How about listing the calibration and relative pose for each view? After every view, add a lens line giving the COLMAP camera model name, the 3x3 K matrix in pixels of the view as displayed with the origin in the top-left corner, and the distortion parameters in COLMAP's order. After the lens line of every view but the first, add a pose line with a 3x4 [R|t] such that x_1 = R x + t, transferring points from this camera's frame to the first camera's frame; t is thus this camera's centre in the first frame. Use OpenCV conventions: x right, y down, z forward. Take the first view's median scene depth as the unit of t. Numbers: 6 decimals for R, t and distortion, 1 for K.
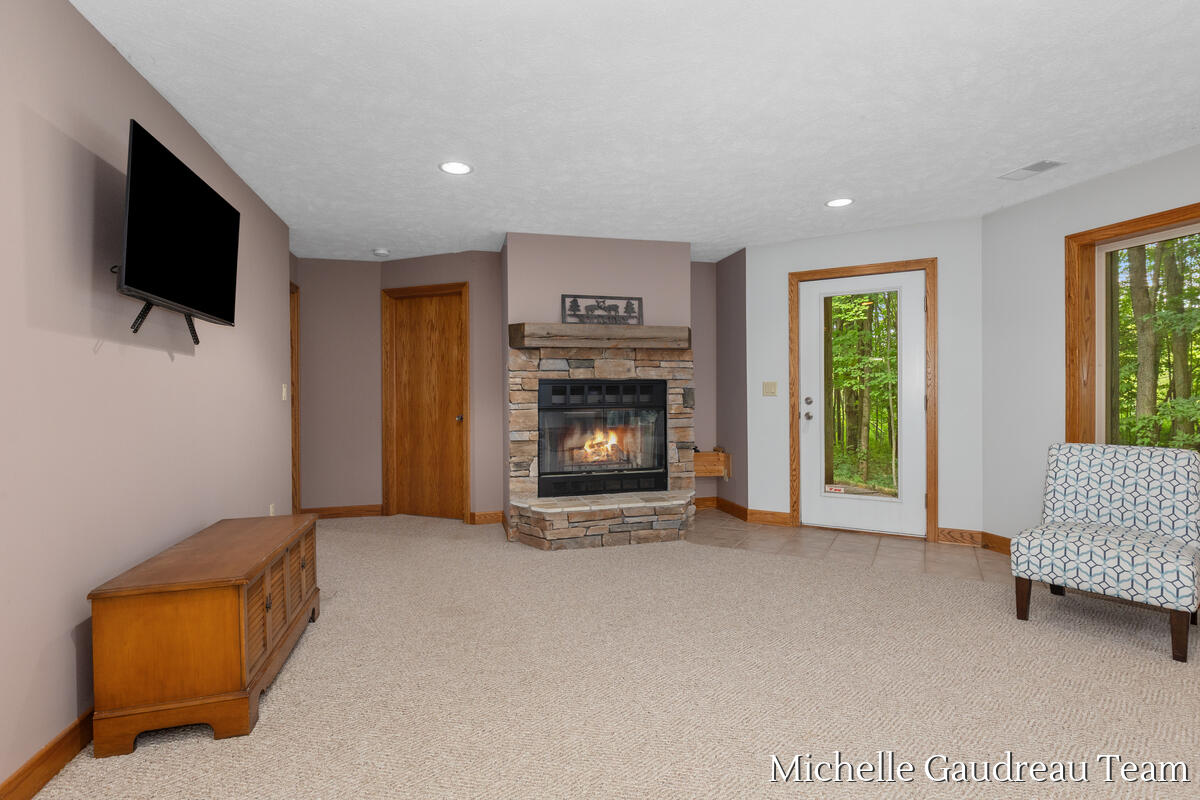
lens RADIAL K [[573.3, 0, 601.0], [0, 573.3, 393.8], [0, 0, 1]] dist [-0.002487, -0.000610]
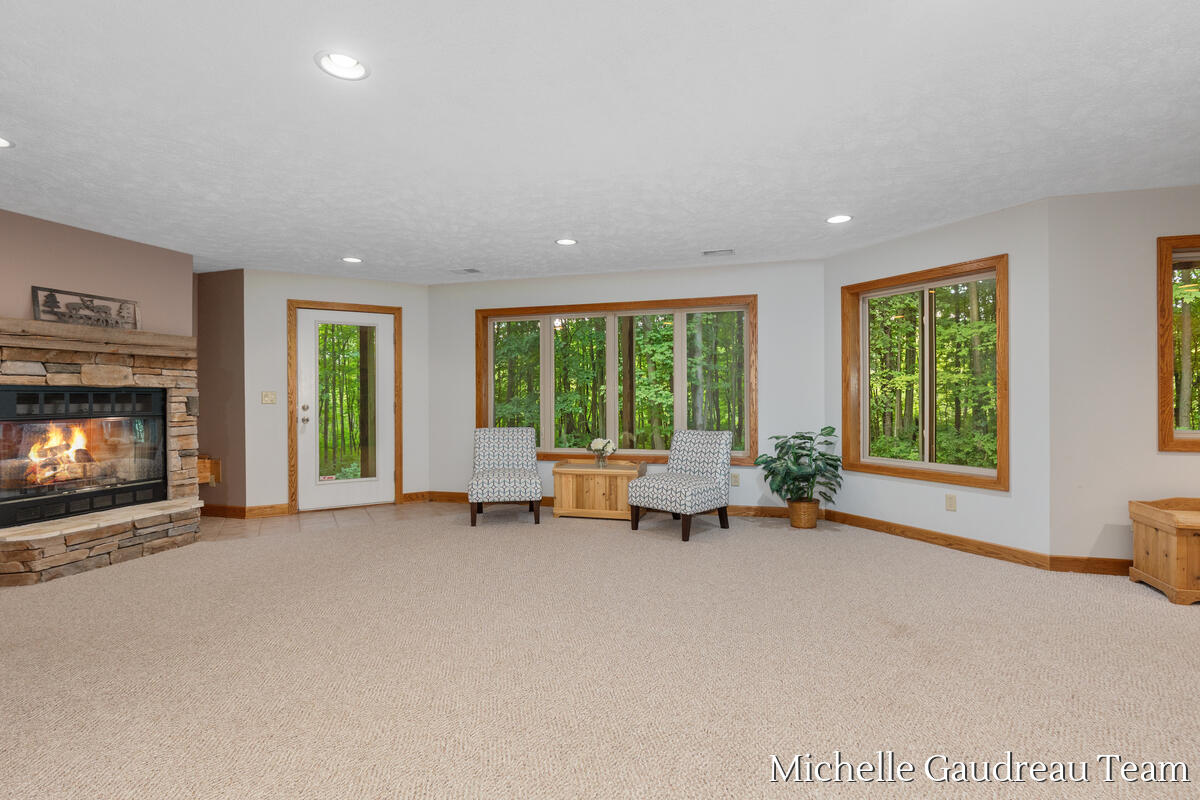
lens RADIAL K [[573.3, 0, 625.2], [0, 573.3, 395.6], [0, 0, 1]] dist [-0.002487, -0.000610]
pose [[0.478919, 0.005702, 0.877841, -0.385527], [0.007477, 0.999916, -0.010574, 0.004995], [-0.877827, 0.011628, 0.478836, -0.176678]]
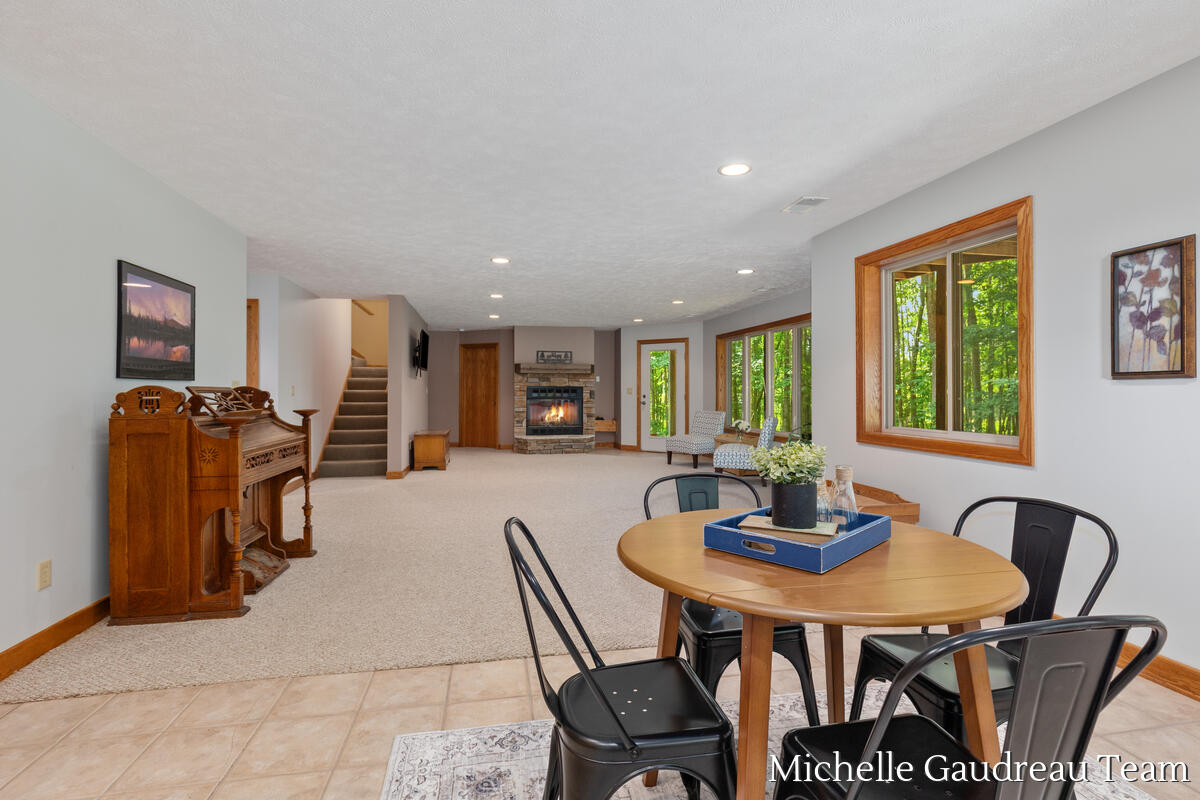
lens RADIAL K [[573.3, 0, 595.3], [0, 573.3, 394.7], [0, 0, 1]] dist [-0.002487, -0.000610]
pose [[0.997707, 0.008626, -0.067123, 0.329505], [-0.008572, 0.999963, 0.001101, 0.004681], [0.067130, -0.000523, 0.997744, -1.340392]]
